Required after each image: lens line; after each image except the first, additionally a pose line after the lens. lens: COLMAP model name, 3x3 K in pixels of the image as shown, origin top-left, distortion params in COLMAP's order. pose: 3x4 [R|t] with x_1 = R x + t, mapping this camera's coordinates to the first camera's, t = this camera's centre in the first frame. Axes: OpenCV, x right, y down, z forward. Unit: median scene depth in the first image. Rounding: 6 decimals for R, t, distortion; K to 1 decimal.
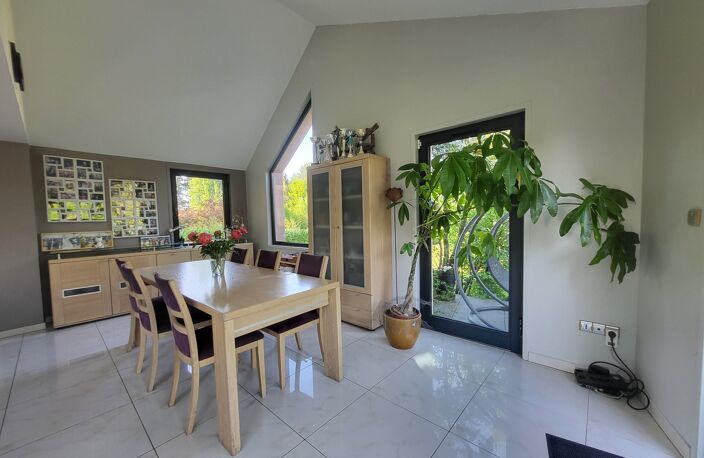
lens RADIAL K [[271.9, 0, 352.0], [0, 271.9, 229.0], [0, 0, 1]] dist [-0.010122, -0.000014]
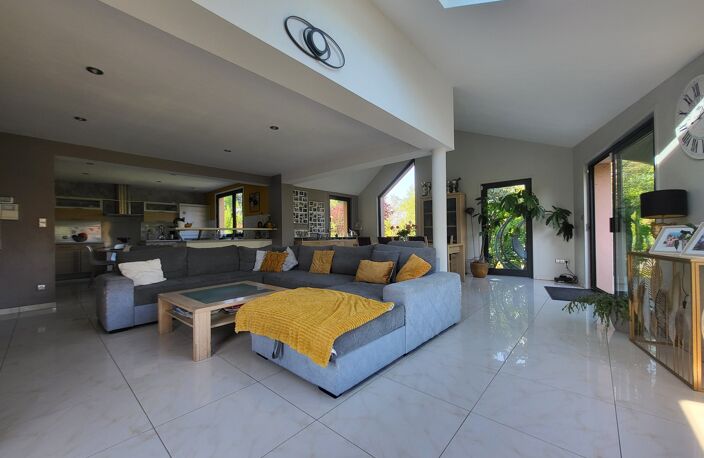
lens RADIAL K [[271.9, 0, 352.0], [0, 271.9, 229.0], [0, 0, 1]] dist [-0.010122, -0.000014]
pose [[0.999865, 0.008574, 0.014013, -0.906045], [-0.007665, 0.997940, -0.063688, 0.178204], [-0.014530, 0.063572, 0.997872, -1.248711]]
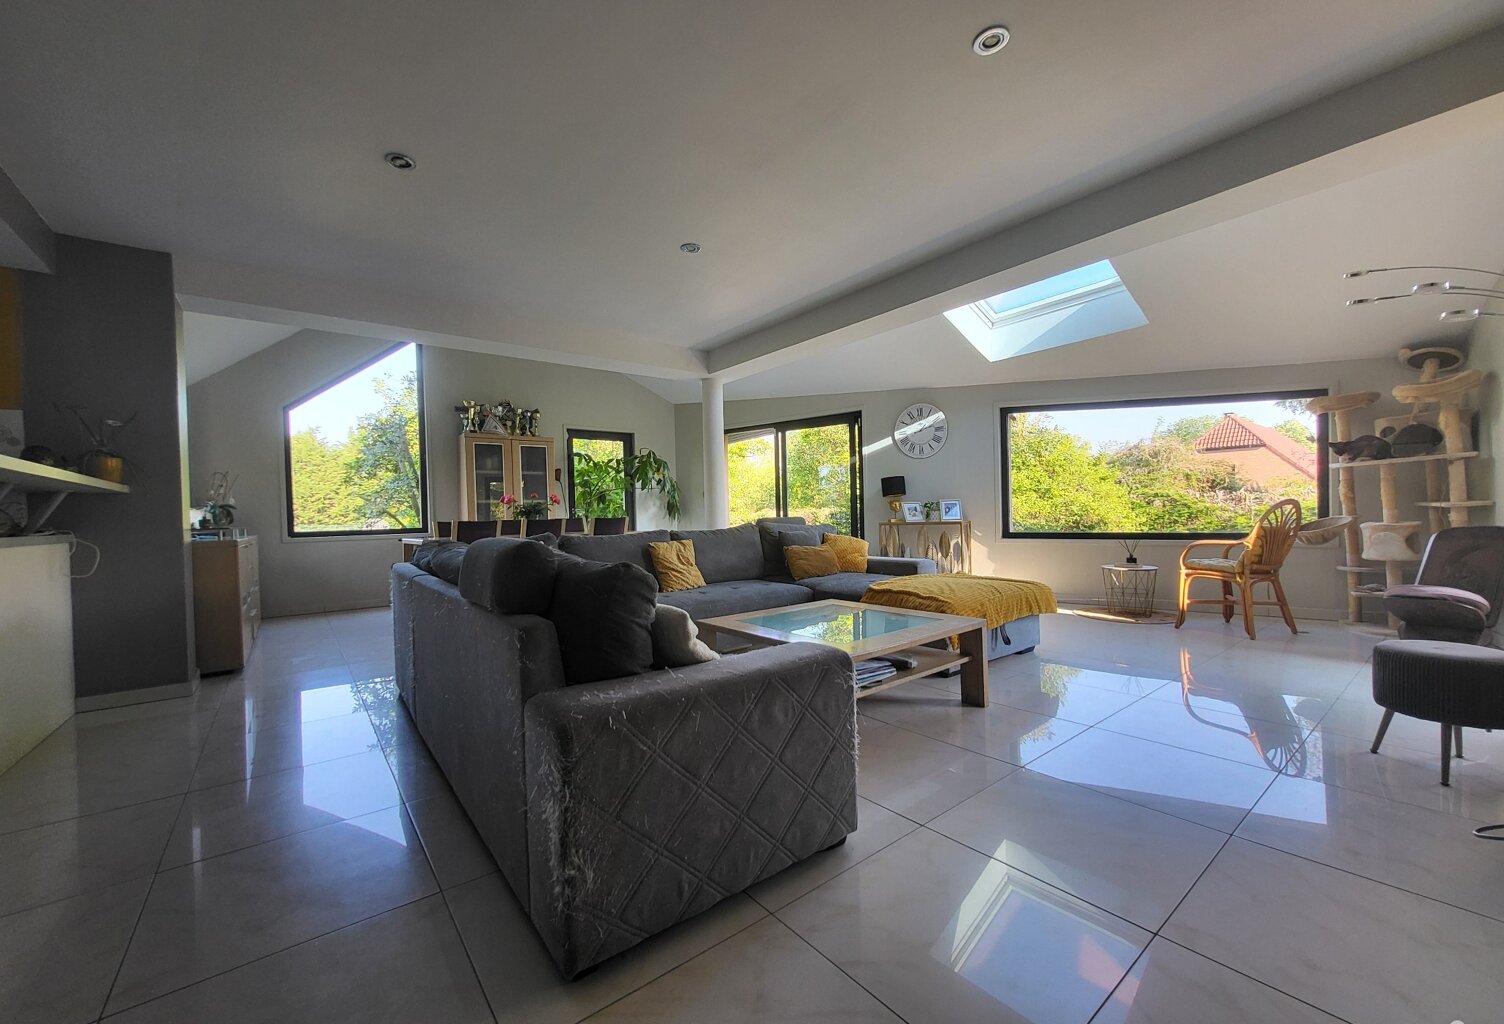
lens RADIAL K [[585.8, 0, 752.0], [0, 585.8, 512.0], [0, 0, 1]] dist [0.000045, -0.000002]
pose [[0.161329, 0.026096, 0.986556, -2.381156], [0.064388, 0.997242, -0.036908, 0.196802], [-0.984798, 0.069477, 0.159204, -0.250758]]
